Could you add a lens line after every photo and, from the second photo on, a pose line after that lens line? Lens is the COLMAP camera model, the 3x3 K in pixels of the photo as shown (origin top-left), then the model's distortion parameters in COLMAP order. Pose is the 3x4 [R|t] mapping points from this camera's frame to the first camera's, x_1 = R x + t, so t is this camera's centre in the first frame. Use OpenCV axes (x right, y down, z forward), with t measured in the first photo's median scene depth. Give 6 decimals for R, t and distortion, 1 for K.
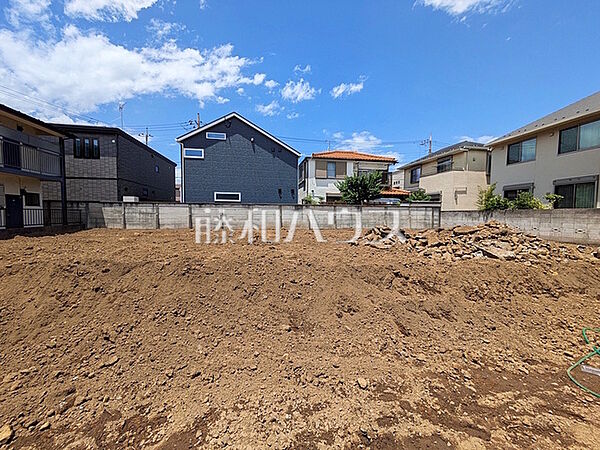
lens RADIAL K [[236.0, 0, 300.0], [0, 236.0, 225.0], [0, 0, 1]] dist [0.001616, 0.000472]
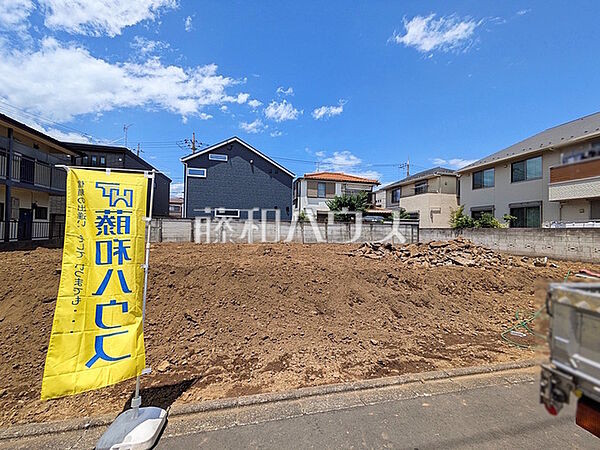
lens RADIAL K [[235.7, 0, 298.4], [0, 235.7, 224.6], [0, 0, 1]] dist [-0.001131, -0.000096]
pose [[0.997813, 0.012006, 0.064998, -0.063120], [-0.007606, 0.997689, -0.067519, 0.003634], [-0.065658, 0.066877, 0.995599, -0.101298]]
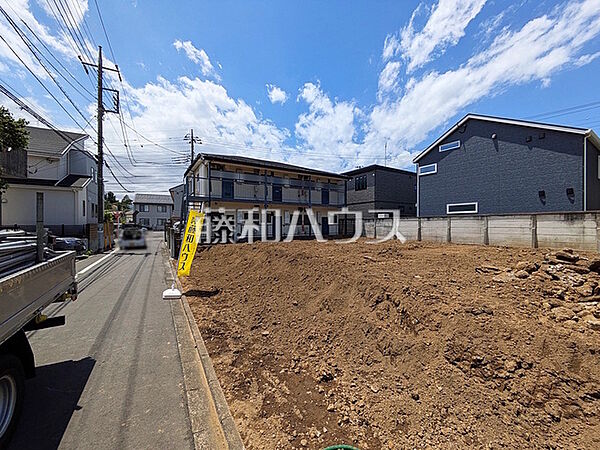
lens RADIAL K [[238.2, 0, 302.7], [0, 238.2, 226.9], [0, 0, 1]] dist [0.002538, 0.000326]
pose [[0.384785, -0.000401, -0.923006, 0.356931], [-0.039973, 0.999054, -0.017098, -0.009413], [0.922140, 0.043474, 0.384406, 0.108356]]
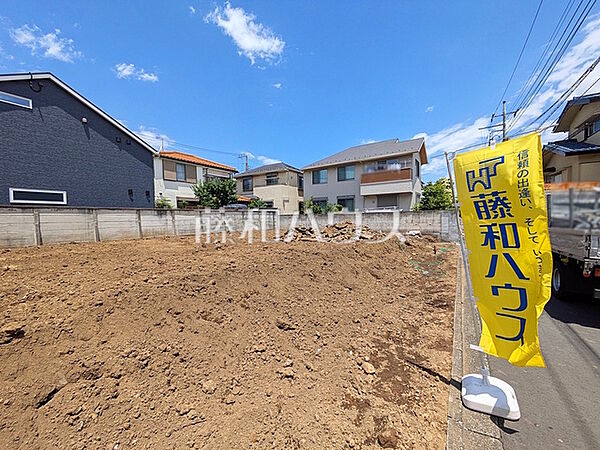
lens RADIAL K [[239.1, 0, 298.9], [0, 239.1, 222.5], [0, 0, 1]] dist [0.000604, 0.000446]
pose [[0.684205, -0.031866, 0.728593, -0.355186], [0.056259, 0.998374, -0.009167, -0.001371], [-0.727117, 0.047262, 0.684885, 0.035070]]
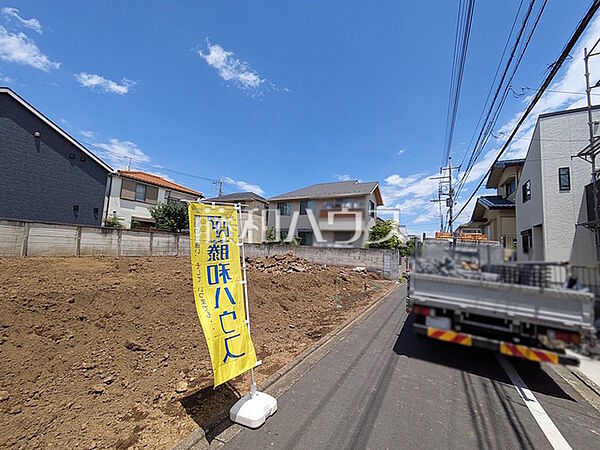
lens RADIAL K [[239.1, 0, 298.9], [0, 239.1, 222.5], [0, 0, 1]] dist [0.000604, 0.000446]
pose [[0.619874, 0.112186, 0.776641, -0.294016], [-0.013938, 0.991145, -0.132047, -0.000574], [-0.784578, 0.071028, 0.615949, -0.096488]]
